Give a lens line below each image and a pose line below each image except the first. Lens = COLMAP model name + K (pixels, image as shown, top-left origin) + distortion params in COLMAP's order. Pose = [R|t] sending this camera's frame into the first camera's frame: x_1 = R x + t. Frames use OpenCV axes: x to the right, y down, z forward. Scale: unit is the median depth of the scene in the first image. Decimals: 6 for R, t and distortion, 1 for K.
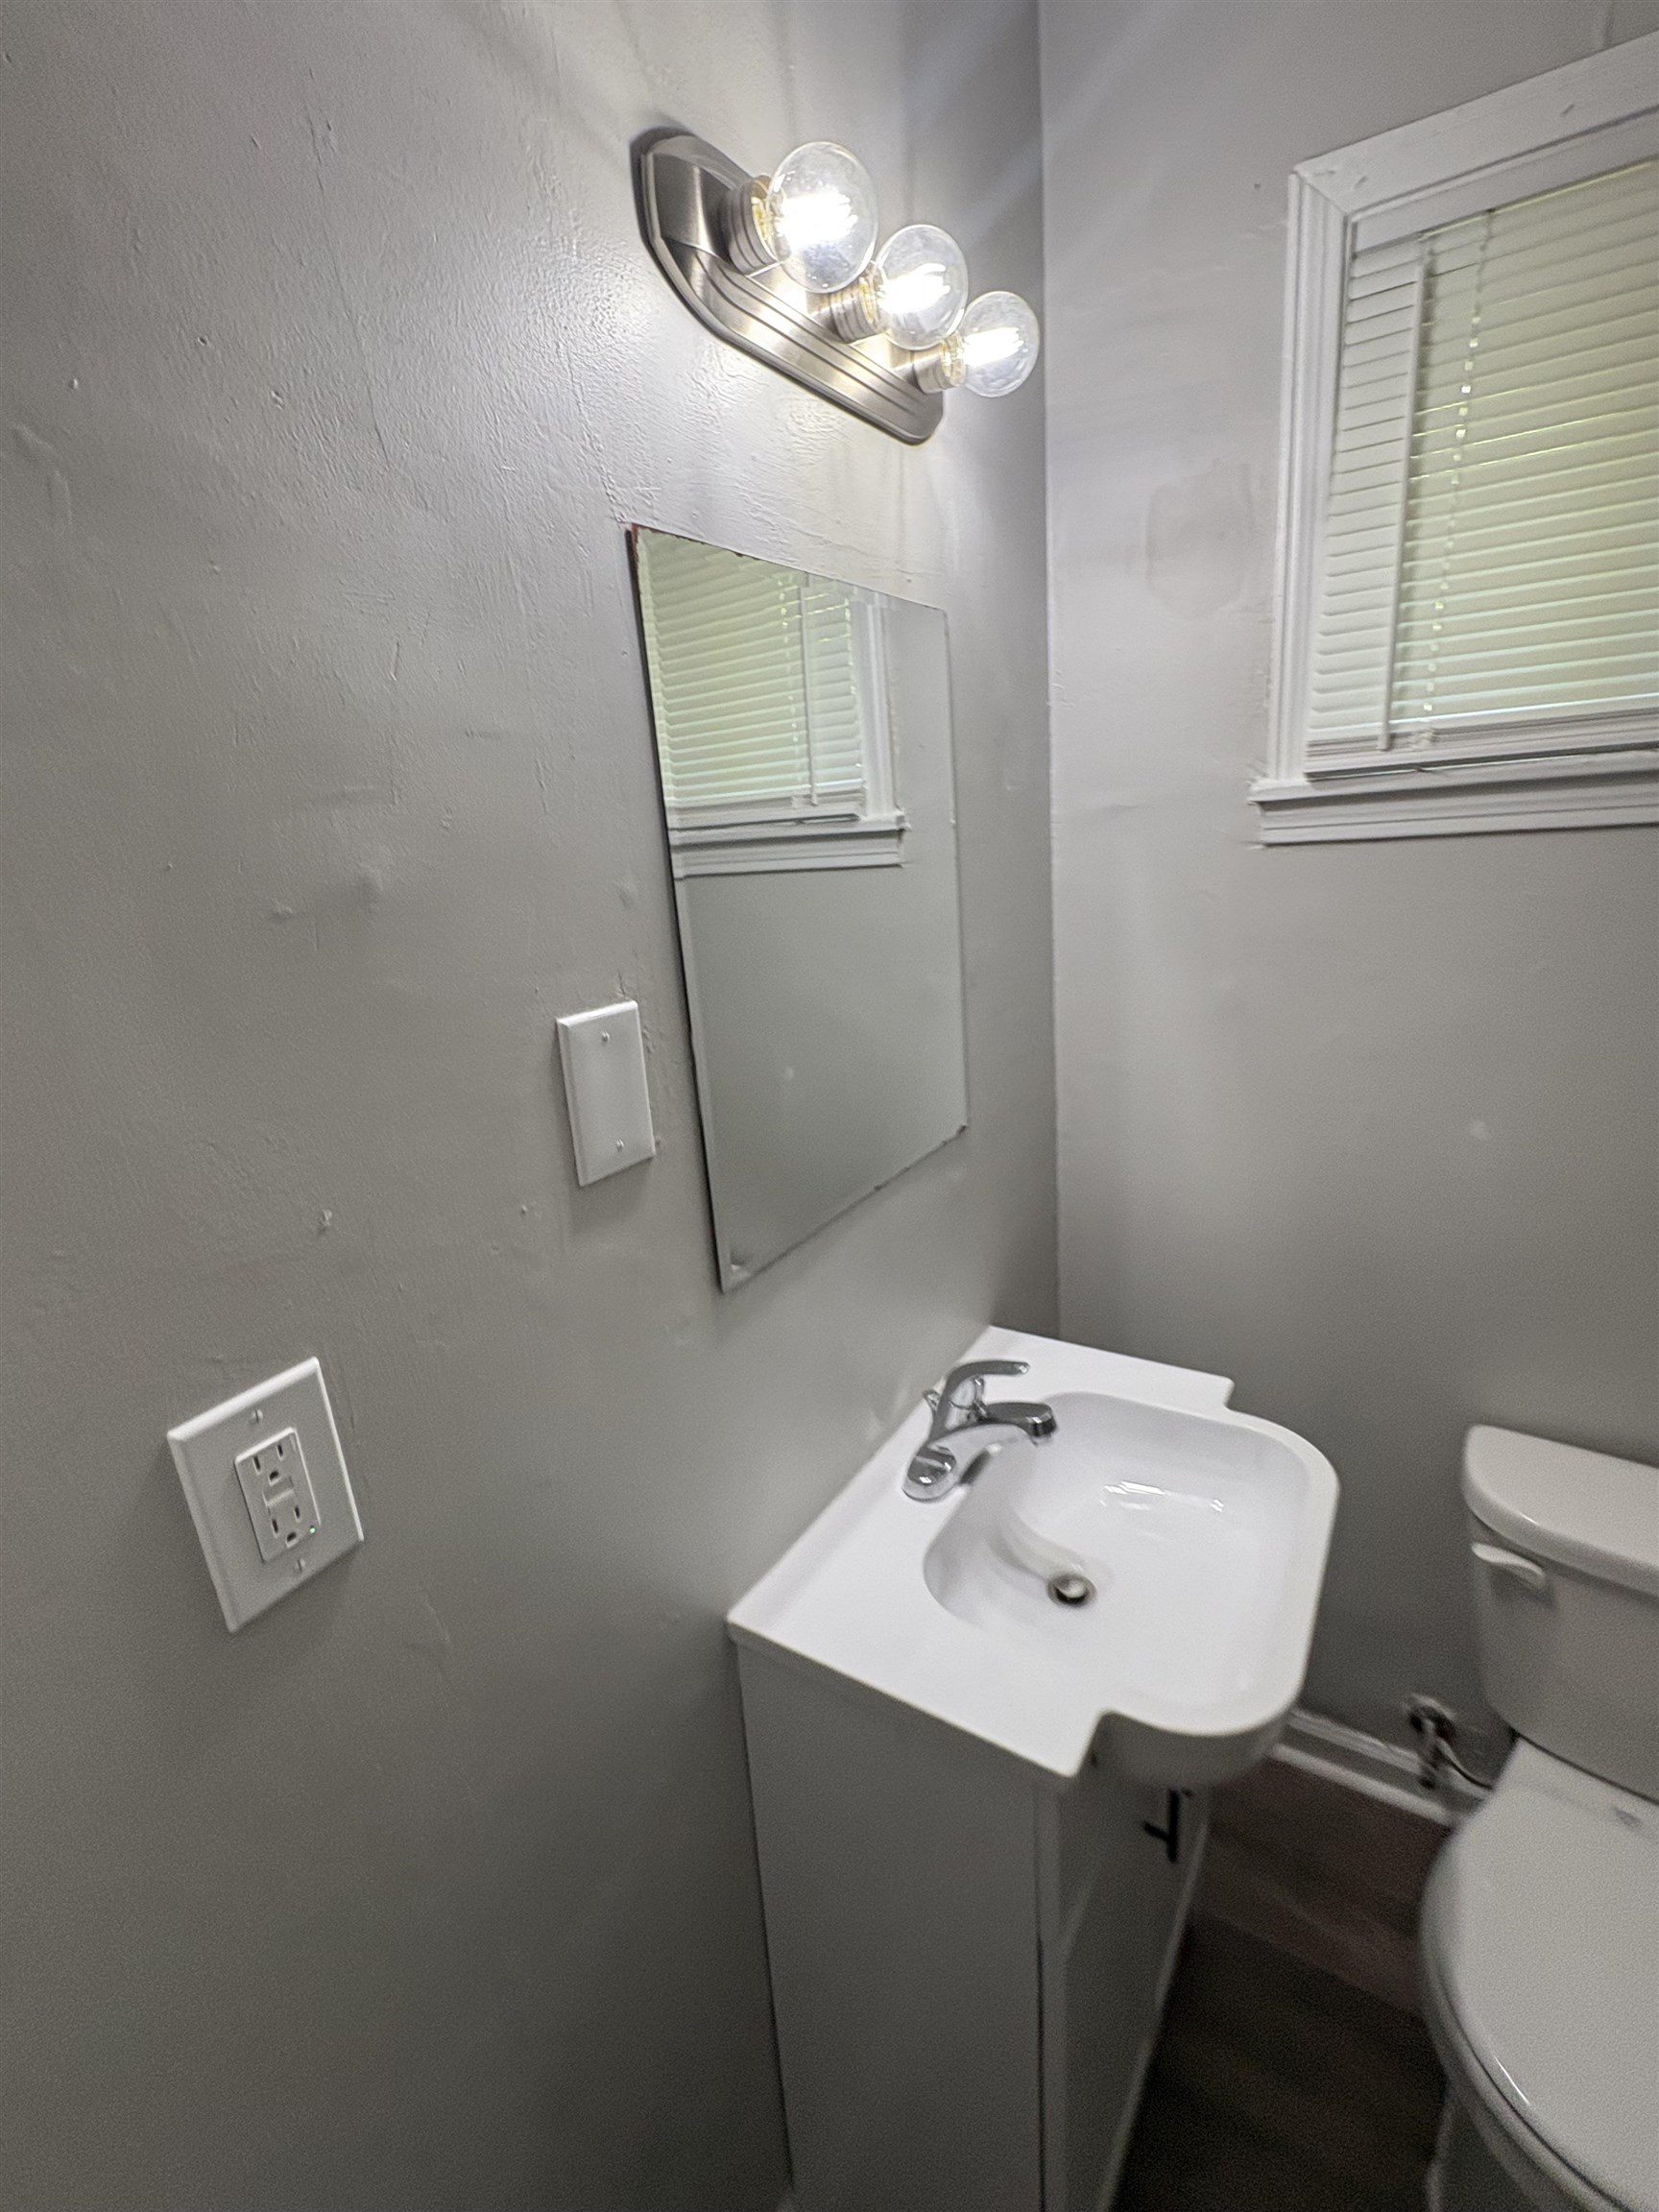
lens RADIAL K [[984.2, 0, 826.0], [0, 984.2, 1105.8], [0, 0, 1]] dist [-0.000259, 0.000012]
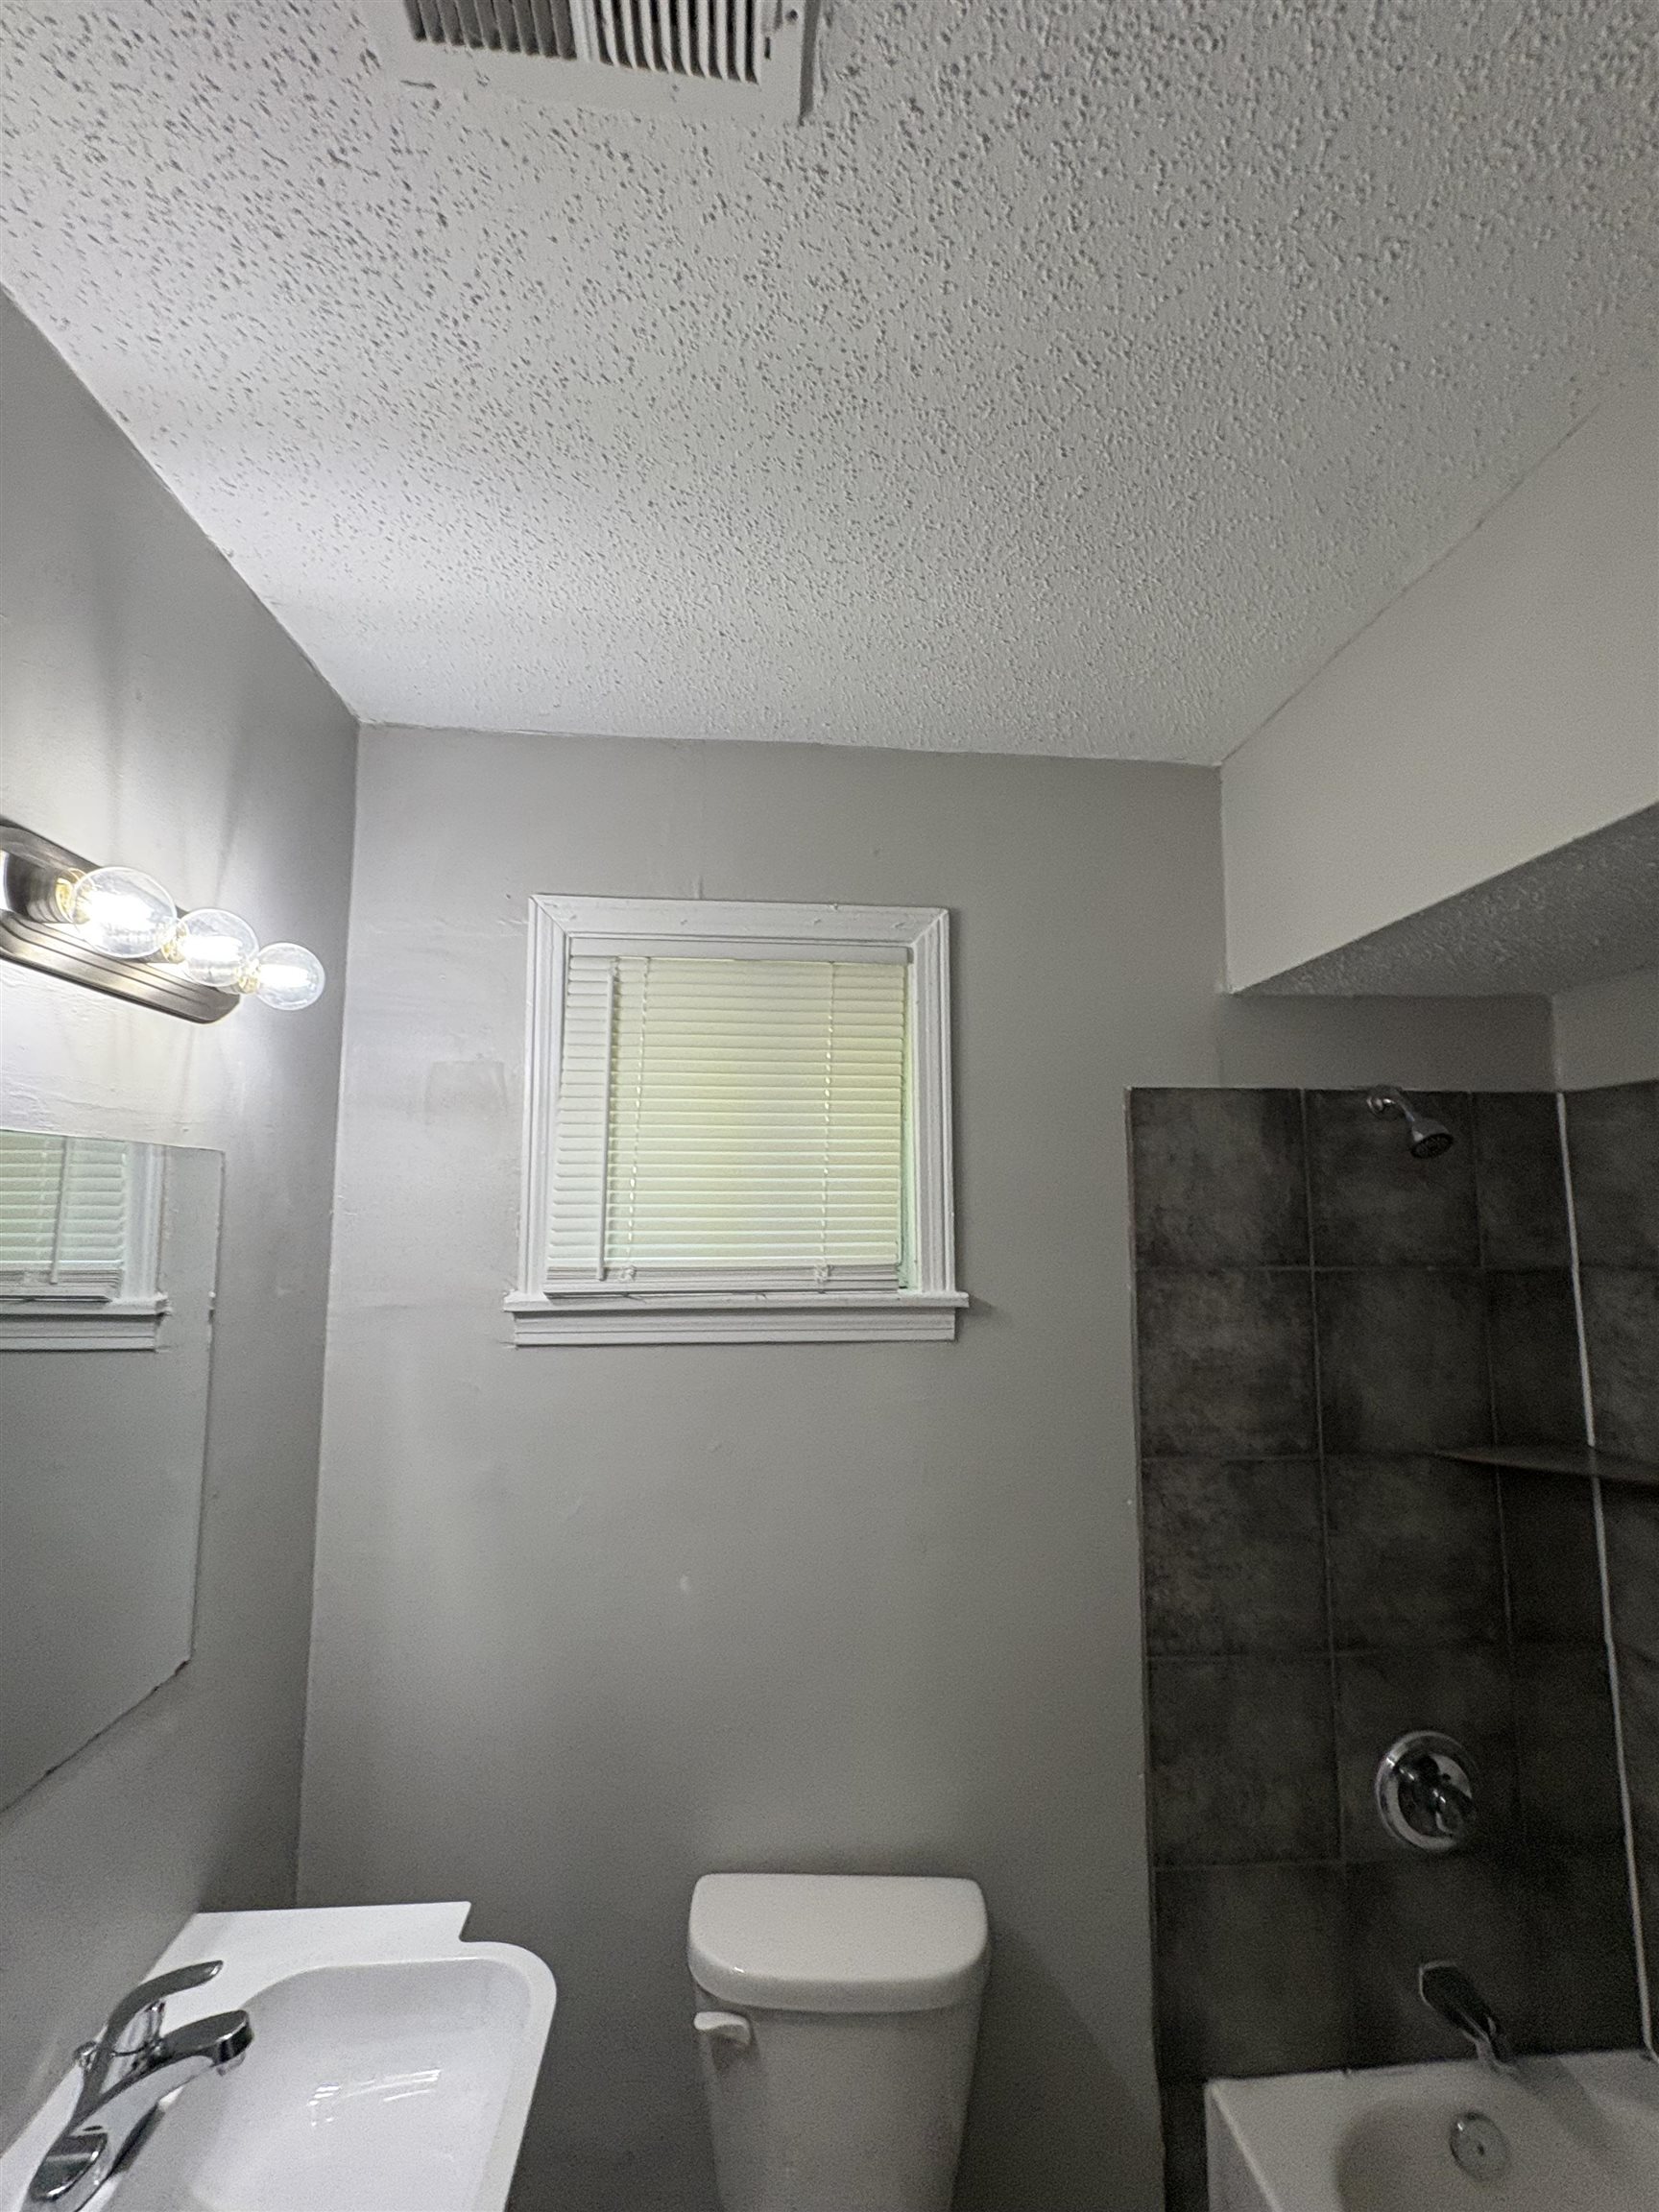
lens RADIAL K [[984.2, 0, 826.0], [0, 984.2, 1105.8], [0, 0, 1]] dist [-0.000259, 0.000012]
pose [[0.800729, 0.142690, 0.581785, 0.010556], [0.102529, 0.924238, -0.367794, -0.061875], [-0.590188, 0.354152, 0.725434, -0.215020]]
